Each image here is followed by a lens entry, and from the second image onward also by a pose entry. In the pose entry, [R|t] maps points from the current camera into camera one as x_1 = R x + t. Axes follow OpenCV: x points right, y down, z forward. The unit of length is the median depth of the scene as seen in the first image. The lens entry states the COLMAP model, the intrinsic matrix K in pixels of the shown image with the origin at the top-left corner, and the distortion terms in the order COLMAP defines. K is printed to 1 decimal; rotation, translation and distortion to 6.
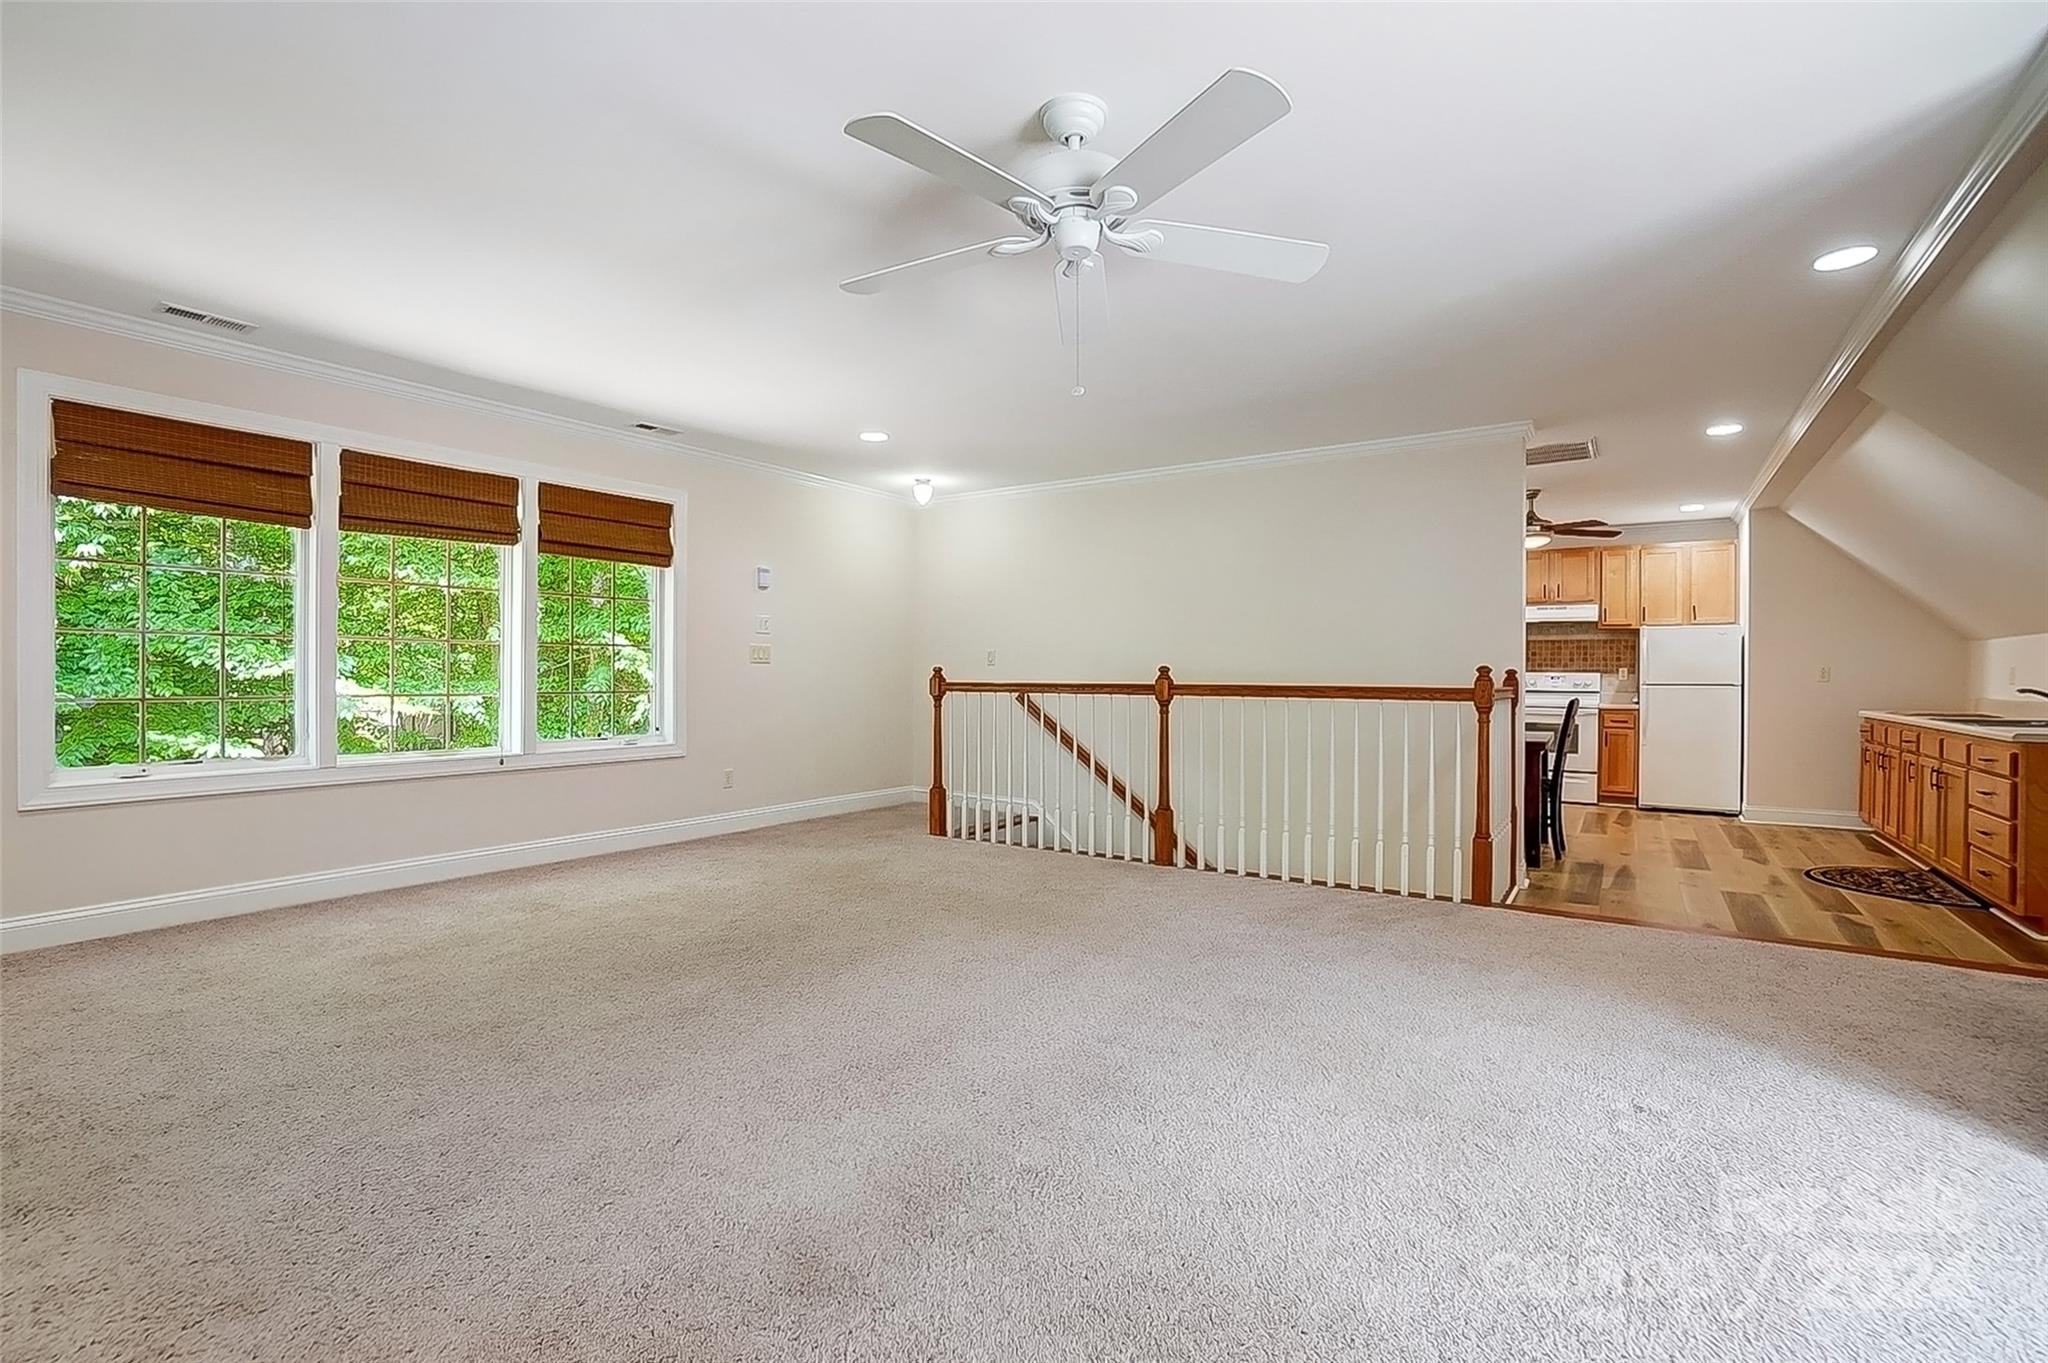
lens RADIAL K [[924.1, 0, 1030.2], [0, 924.1, 678.4], [0, 0, 1]] dist [-0.062503, 0.026028]
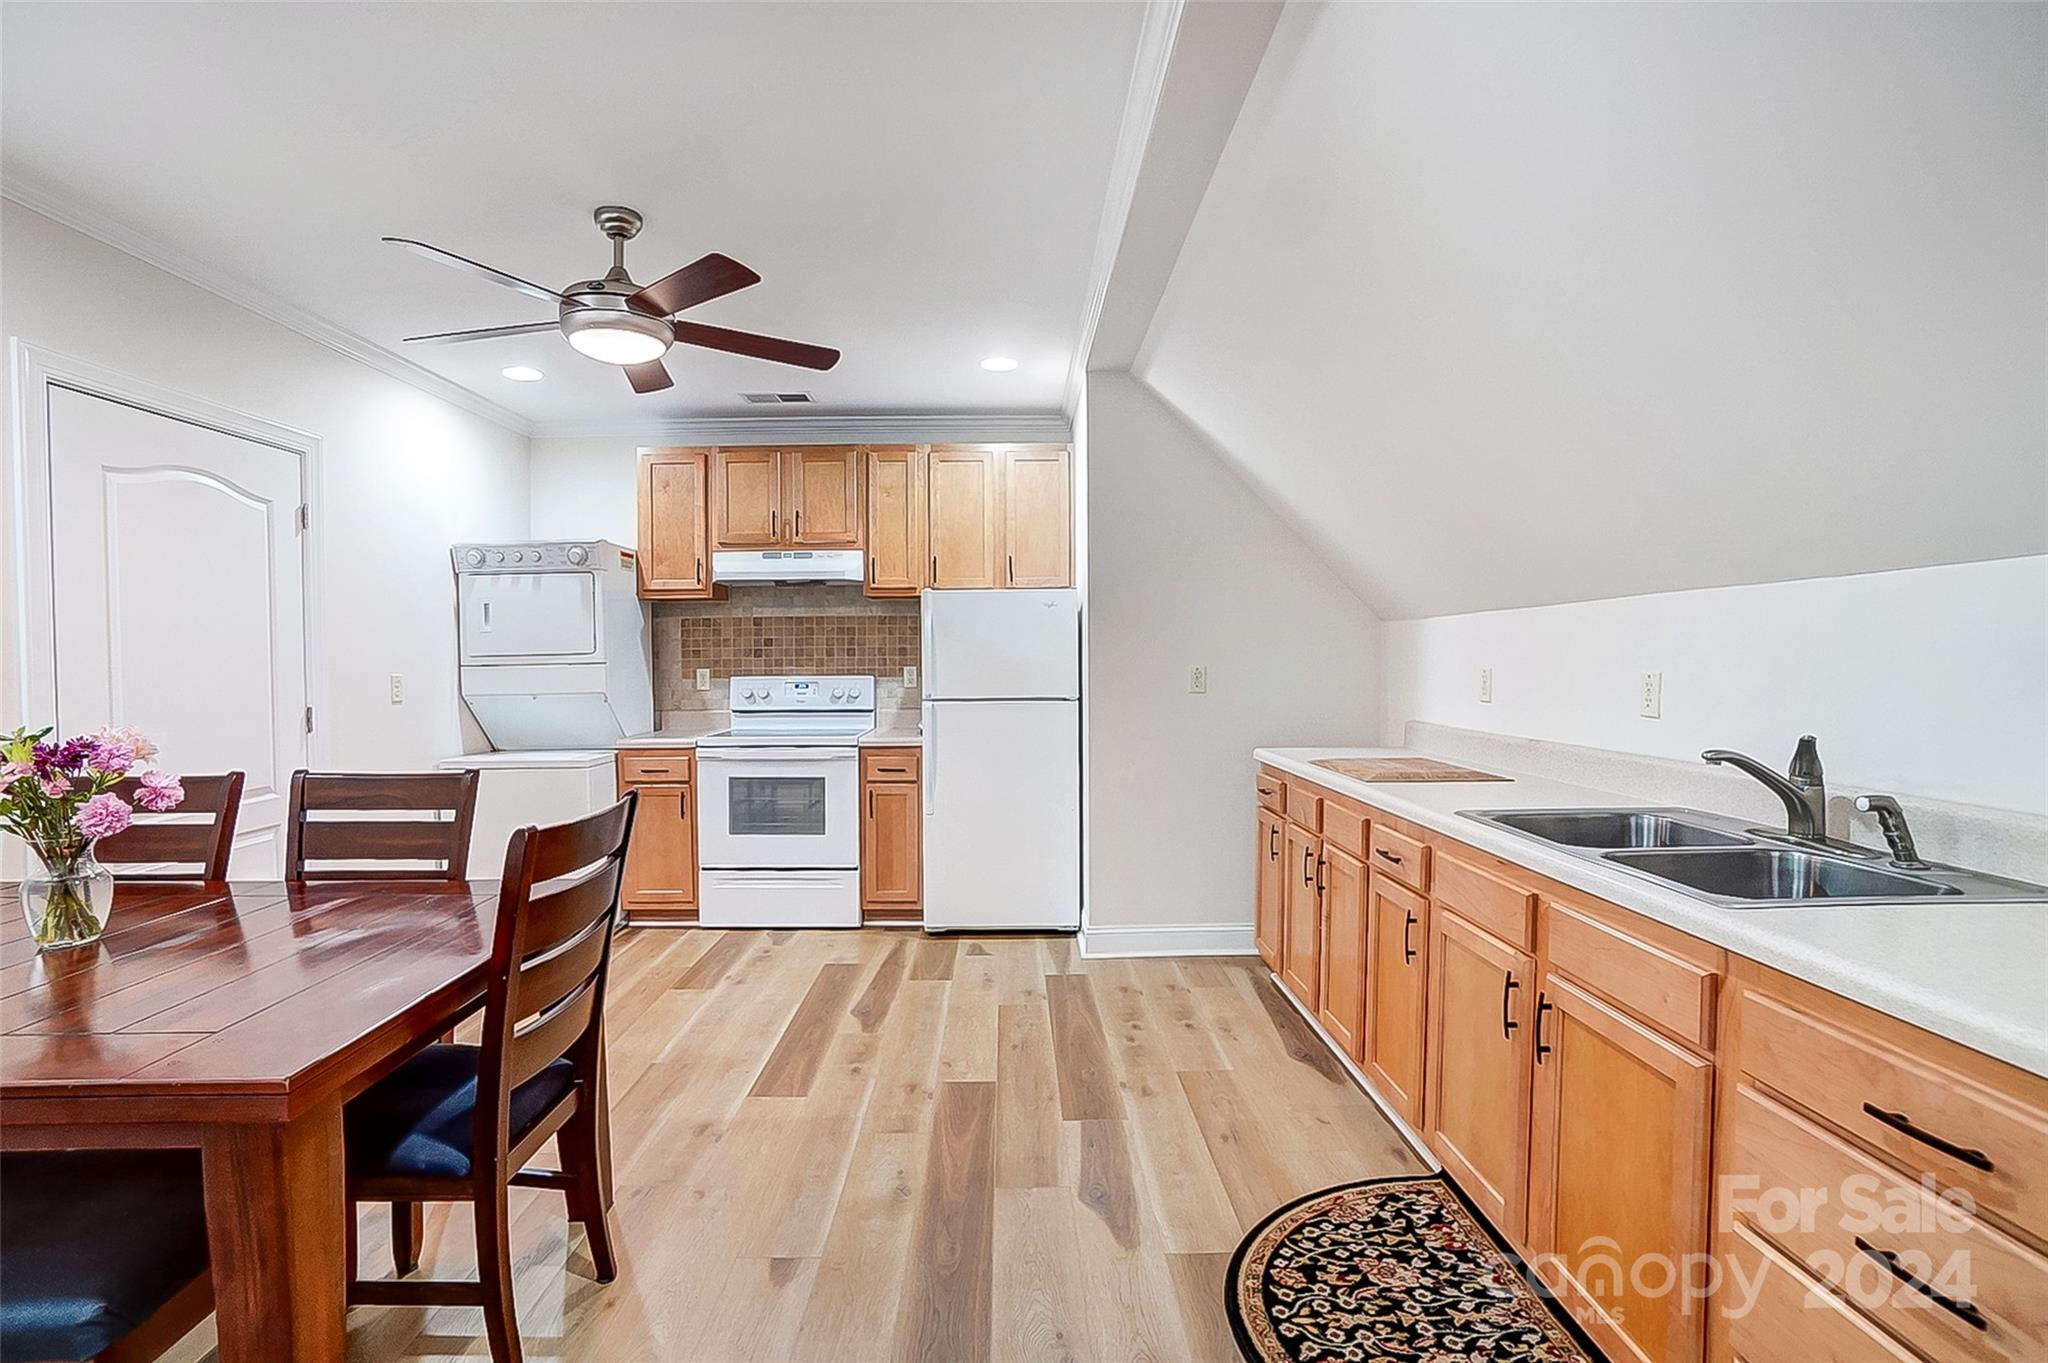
lens RADIAL K [[924.1, 0, 1030.2], [0, 924.1, 678.4], [0, 0, 1]] dist [-0.062503, 0.026028]
pose [[0.826548, -0.016771, 0.562617, 0.410971], [0.008664, 0.999817, 0.017075, -0.014305], [-0.562800, -0.009239, 0.826541, 0.502453]]
